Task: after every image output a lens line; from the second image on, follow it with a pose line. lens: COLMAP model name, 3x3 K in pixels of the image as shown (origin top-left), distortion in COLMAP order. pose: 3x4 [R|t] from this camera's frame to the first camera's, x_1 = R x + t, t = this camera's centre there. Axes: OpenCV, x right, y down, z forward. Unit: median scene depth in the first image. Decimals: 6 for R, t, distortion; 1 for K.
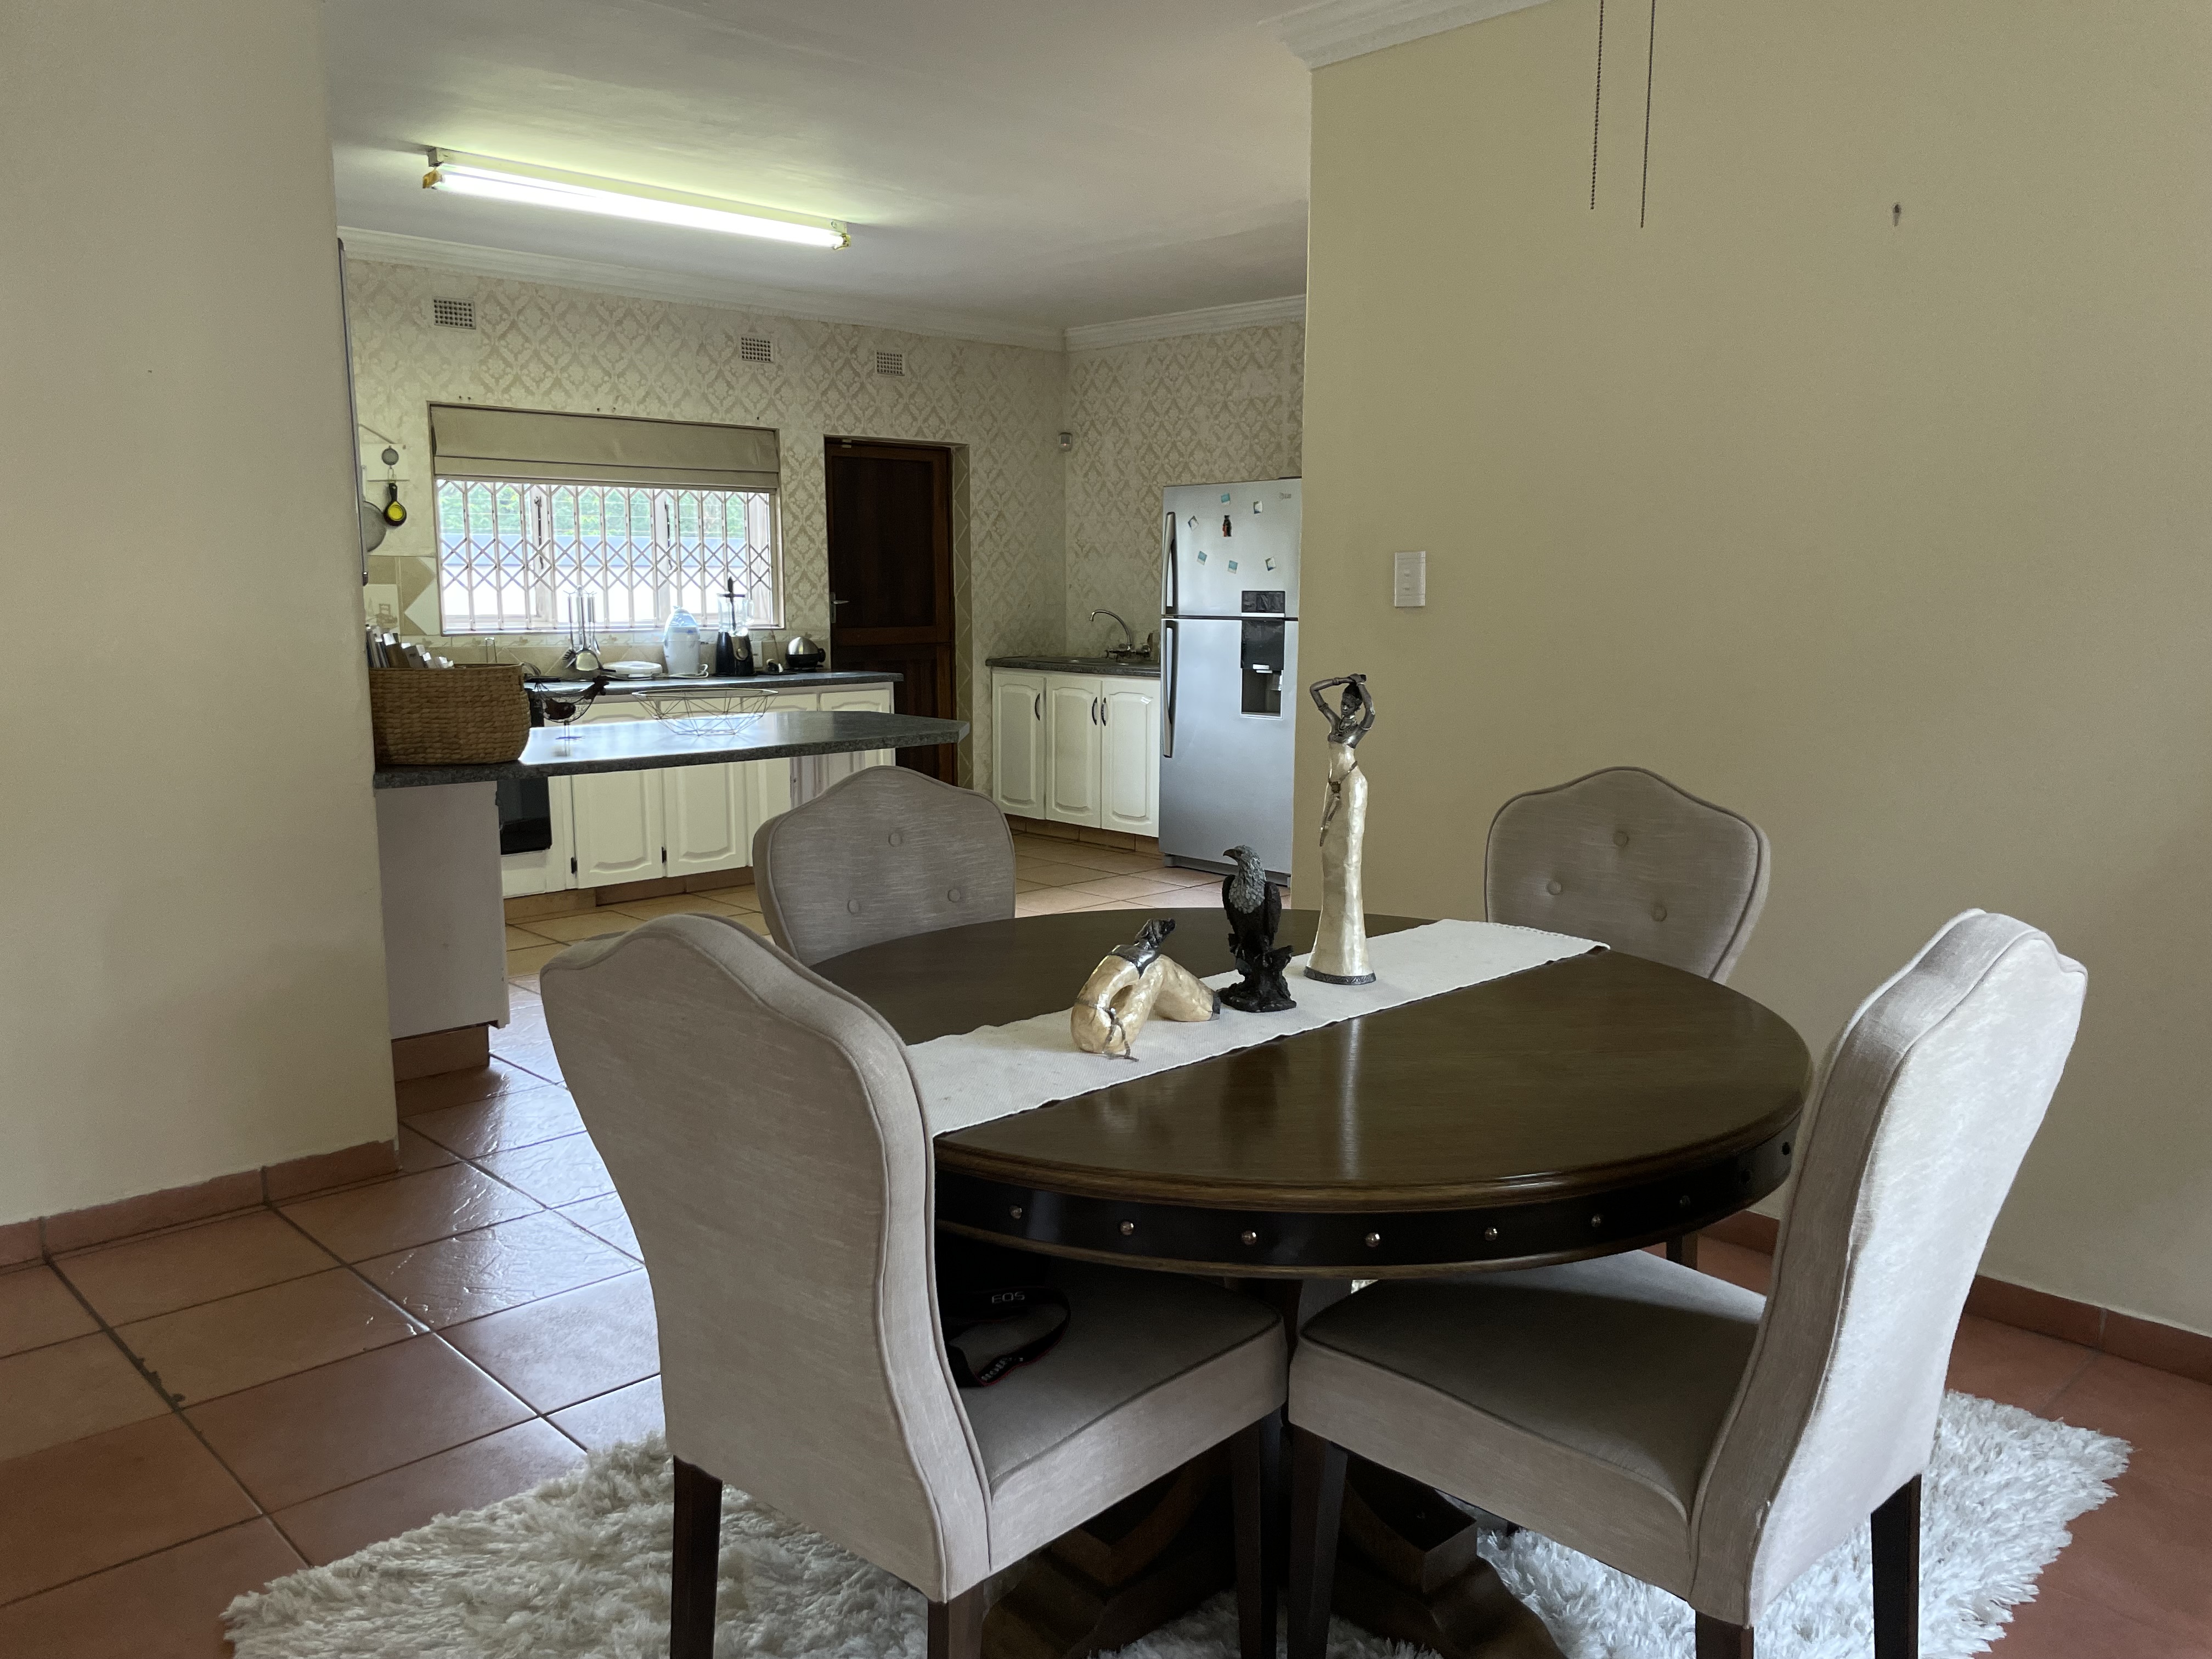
lens RADIAL K [[1683.2, 0, 1120.0], [0, 1683.2, 824.7], [0, 0, 1]] dist [0.084121, -0.117647]
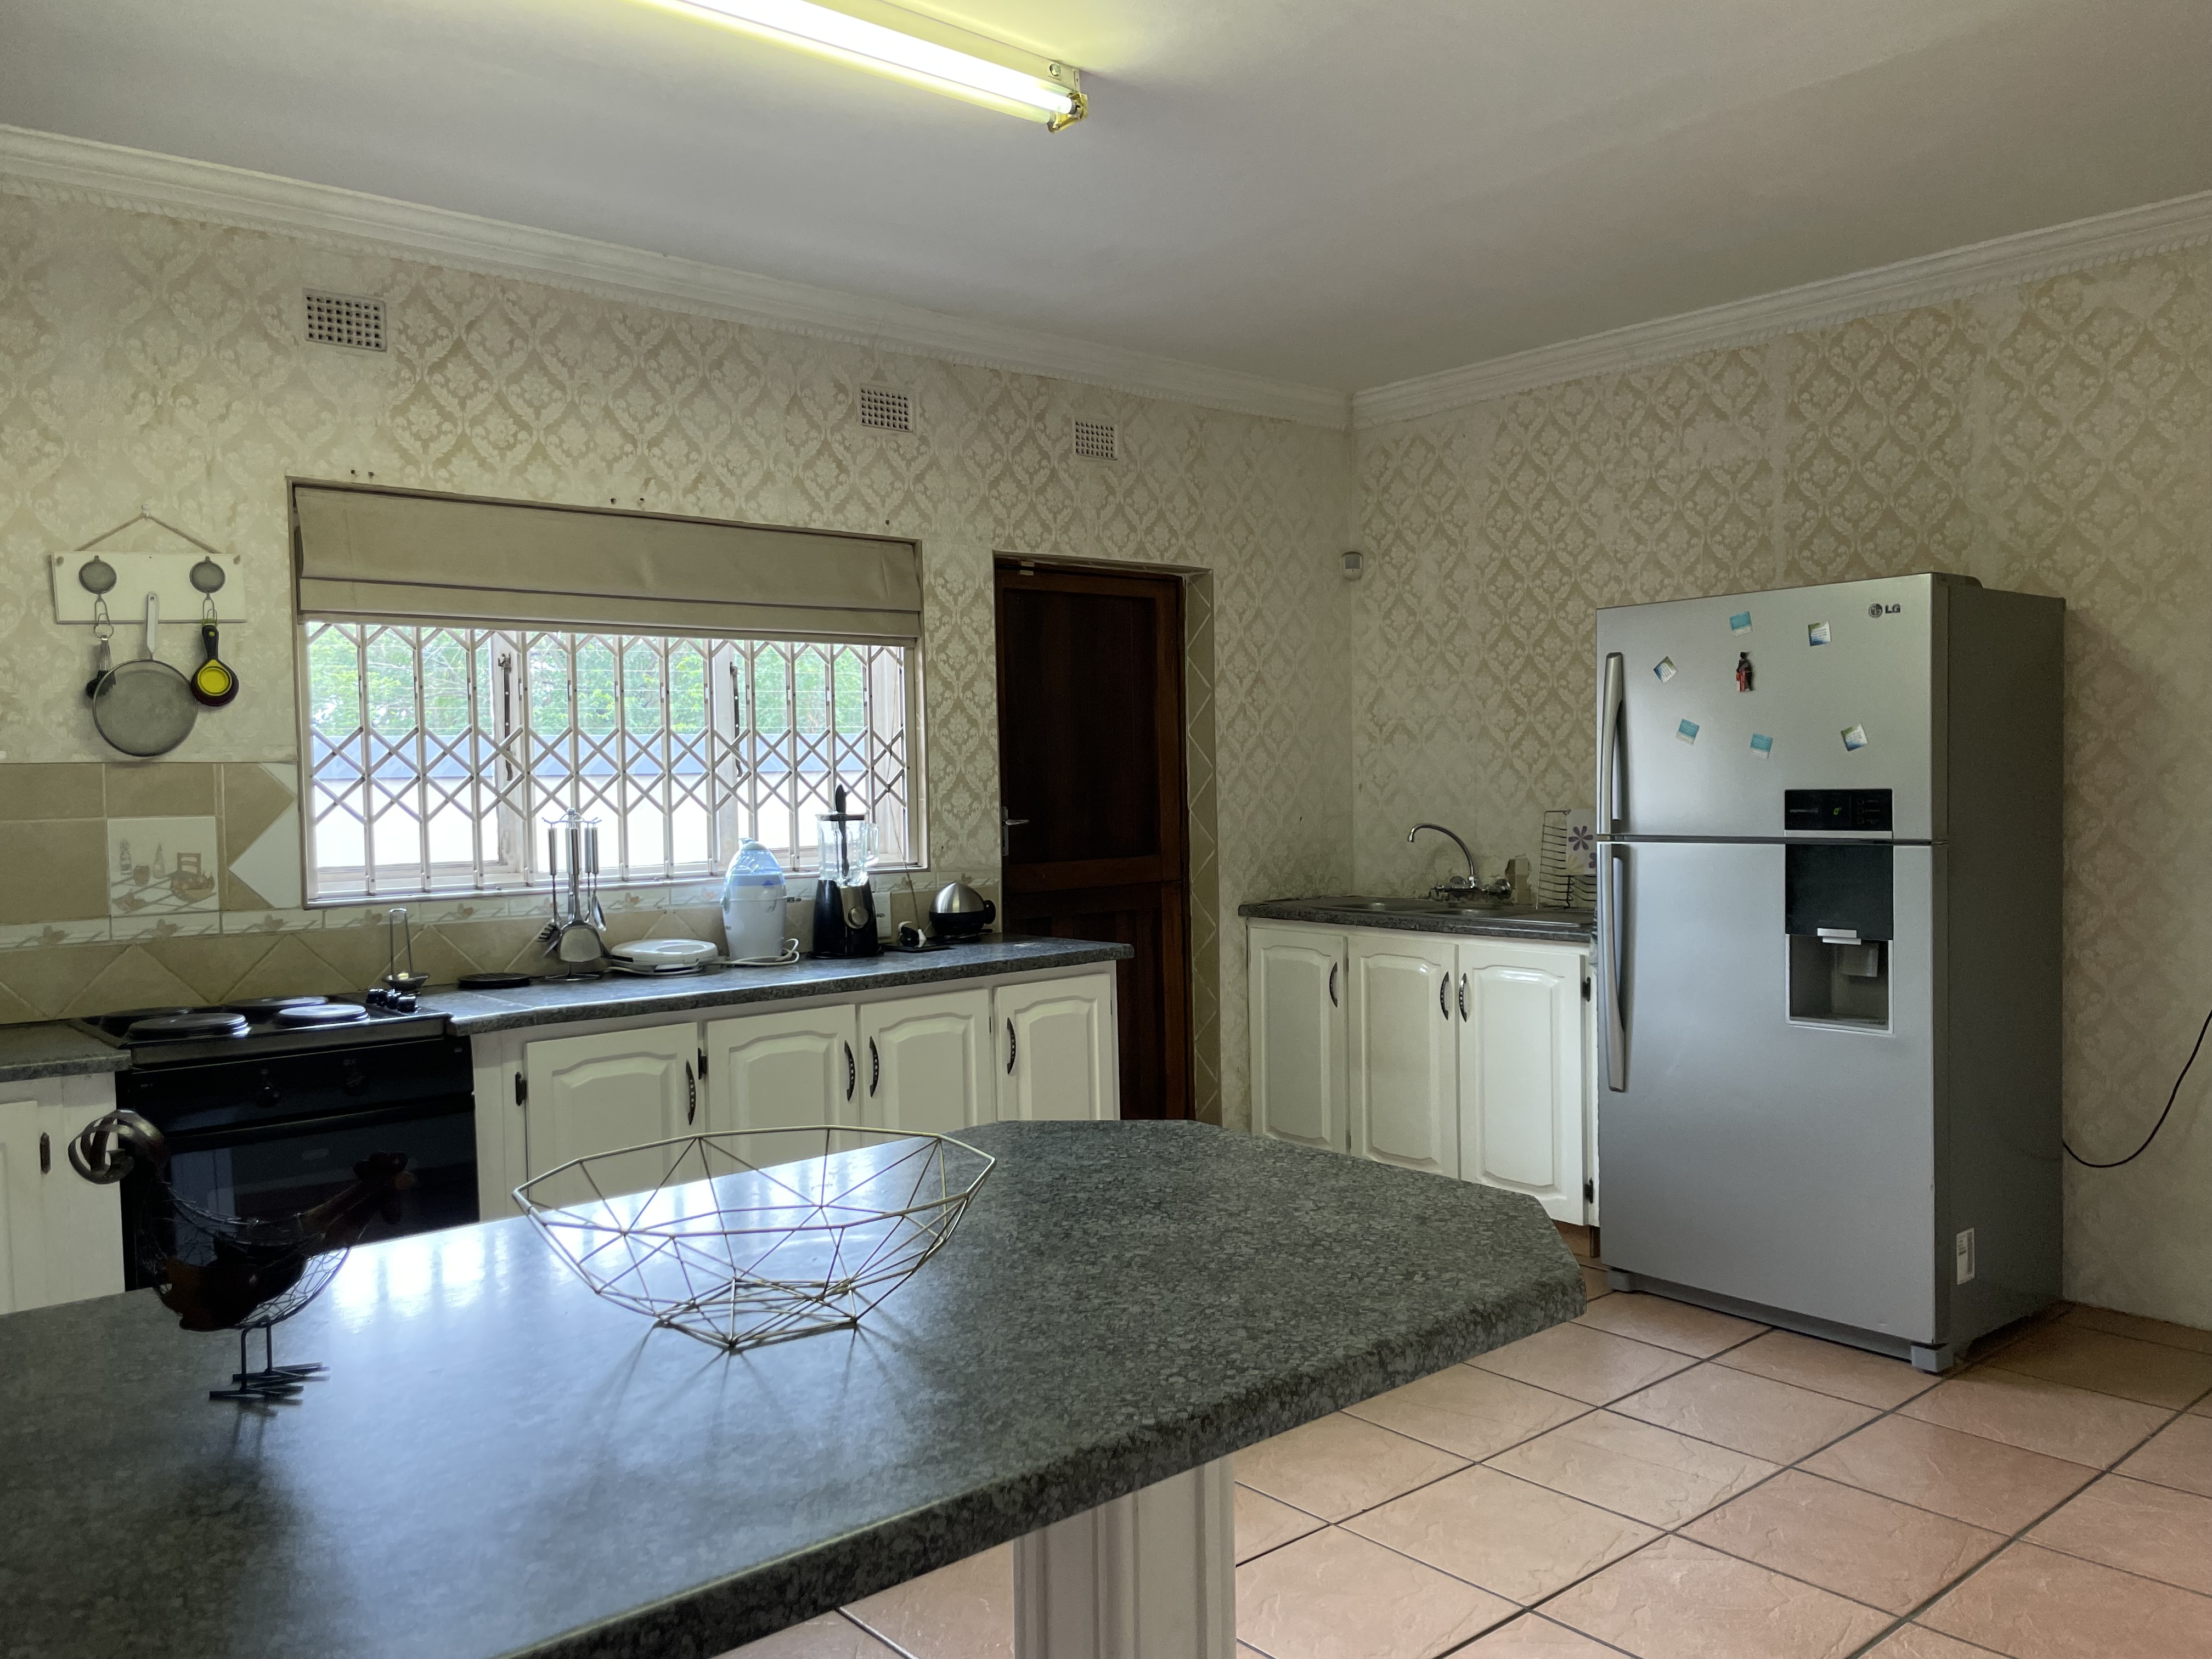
lens RADIAL K [[1683.2, 0, 1123.5], [0, 1683.2, 834.2], [0, 0, 1]] dist [0.084121, -0.117647]
pose [[0.998228, -0.019044, -0.056379, -0.099633], [0.012670, 0.993701, -0.111342, -0.063527], [0.058144, 0.110431, 0.992182, 0.429098]]
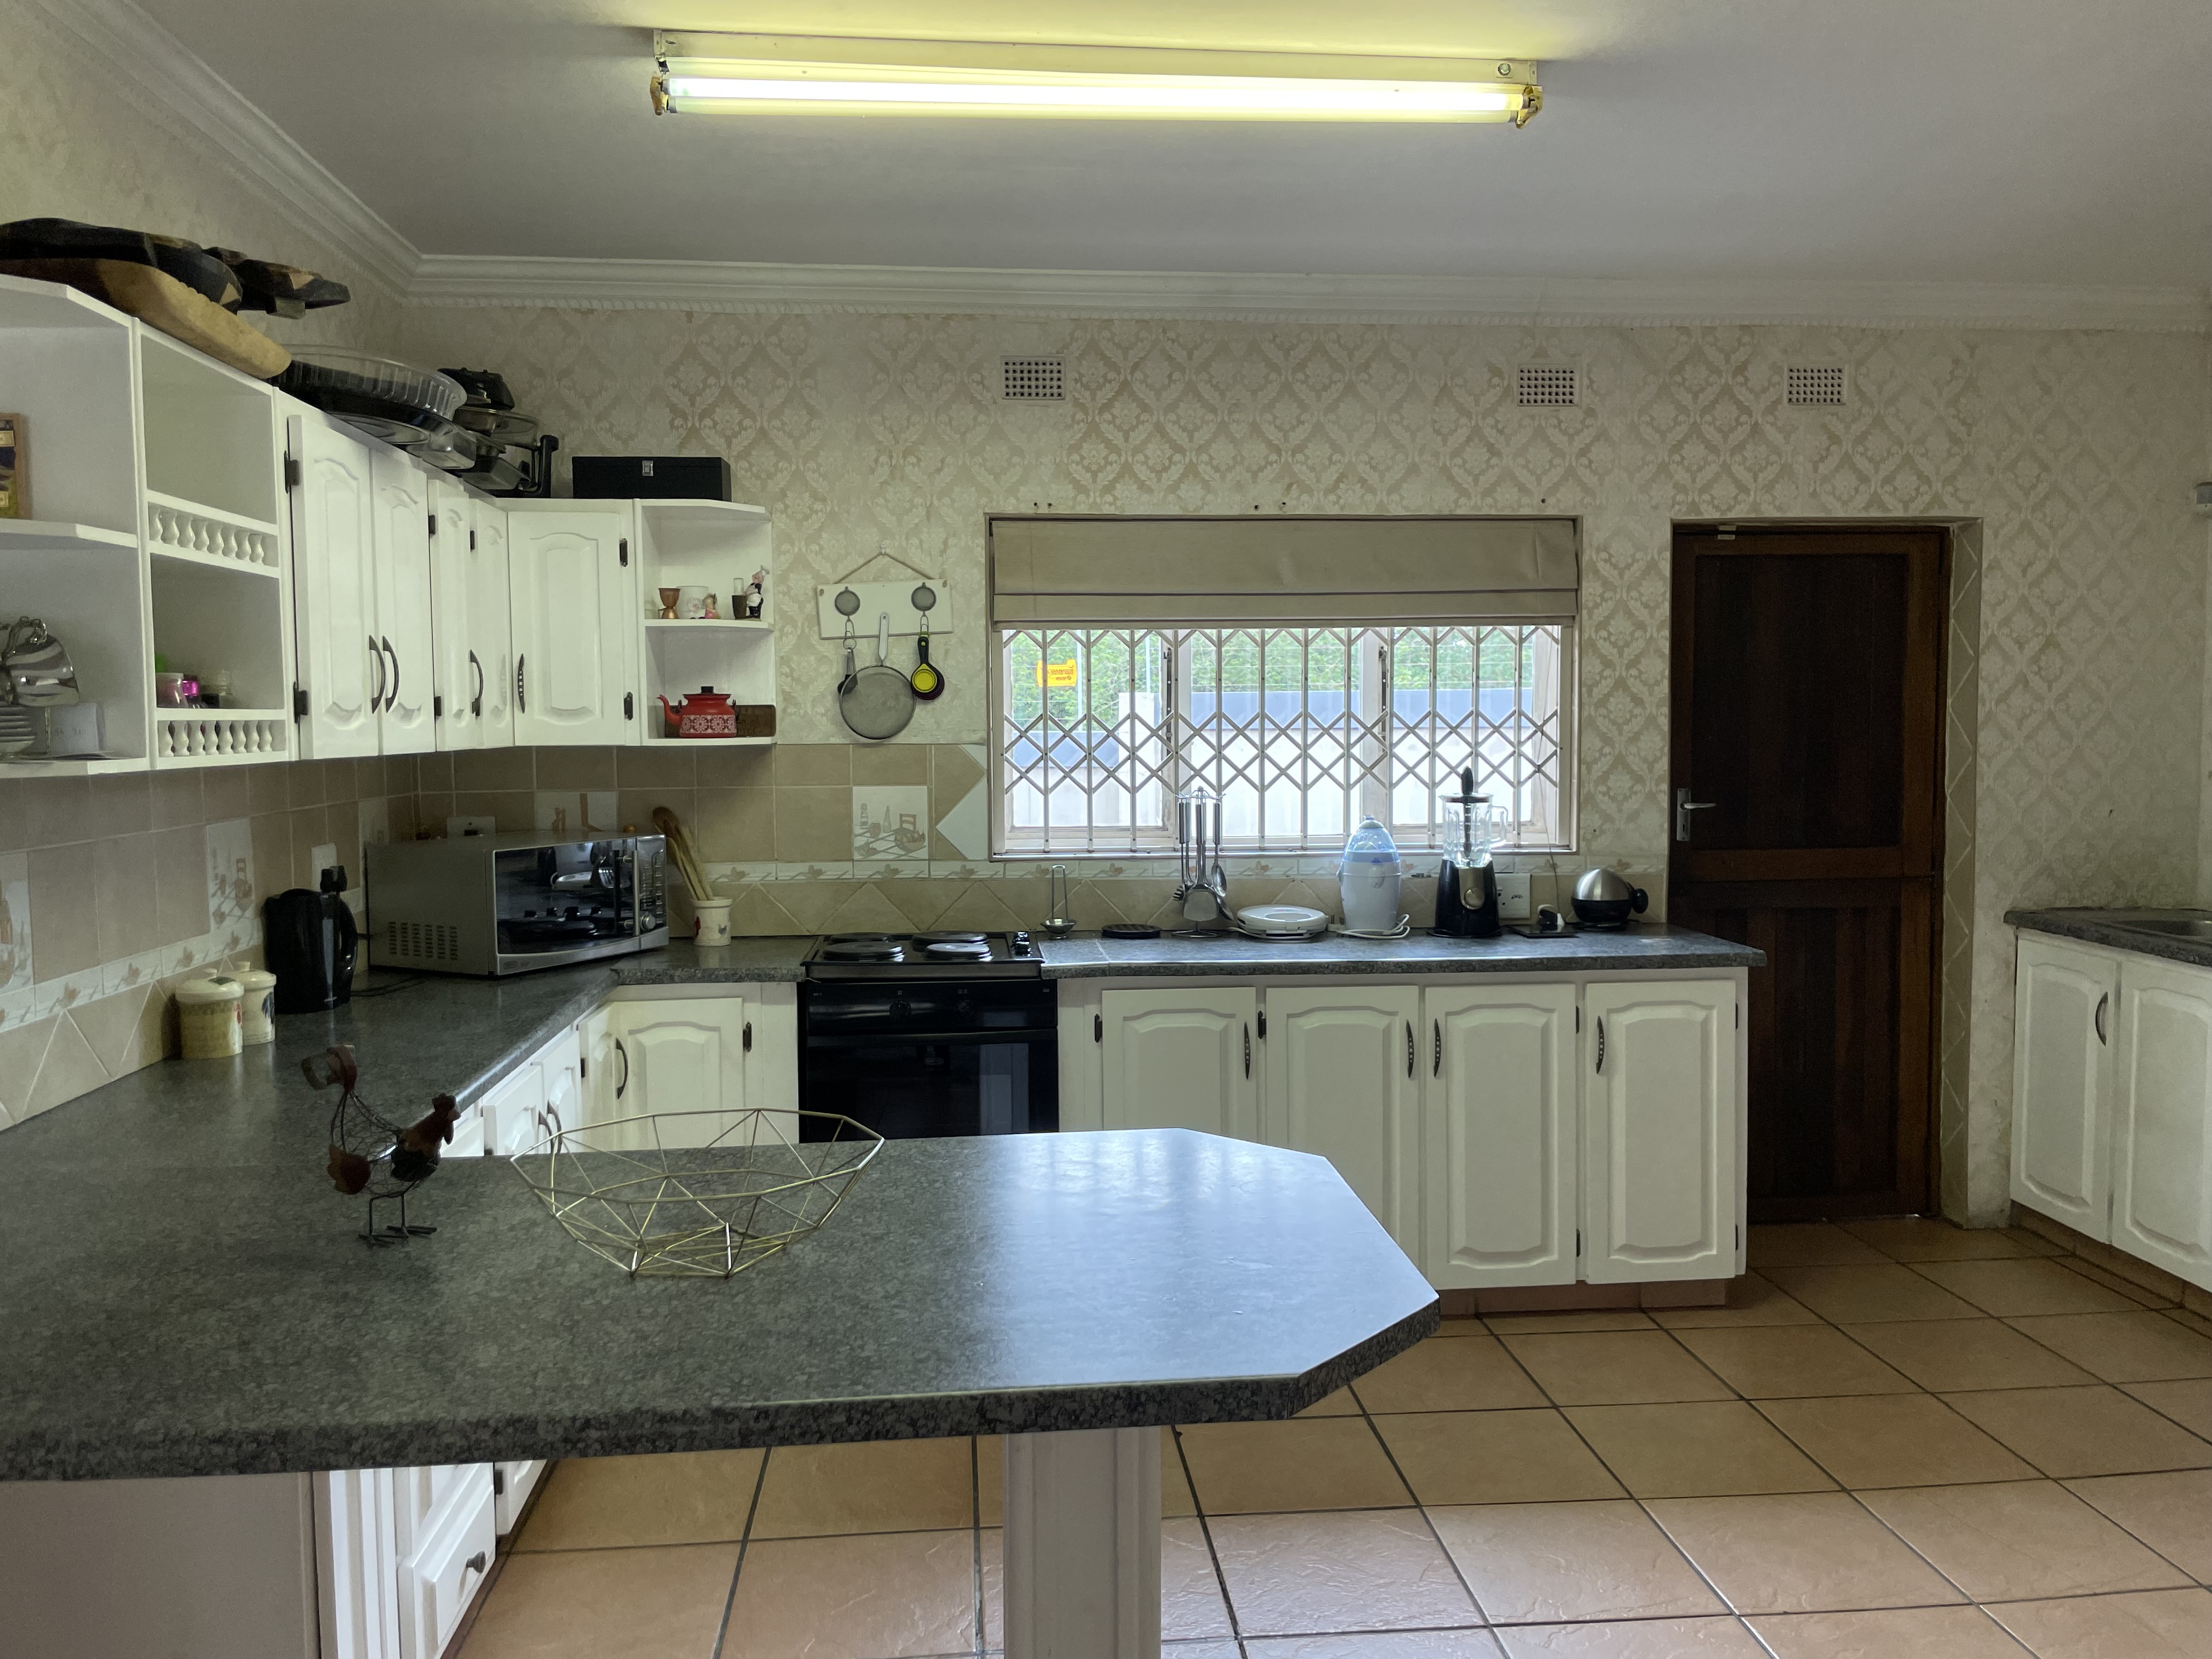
lens RADIAL K [[1683.2, 0, 1106.1], [0, 1683.2, 814.9], [0, 0, 1]] dist [0.084121, -0.117647]
pose [[0.779394, 0.031277, -0.625753, 0.041064], [-0.083851, 0.994975, -0.054708, -0.086135], [0.620898, 0.095109, 0.778100, 0.458916]]
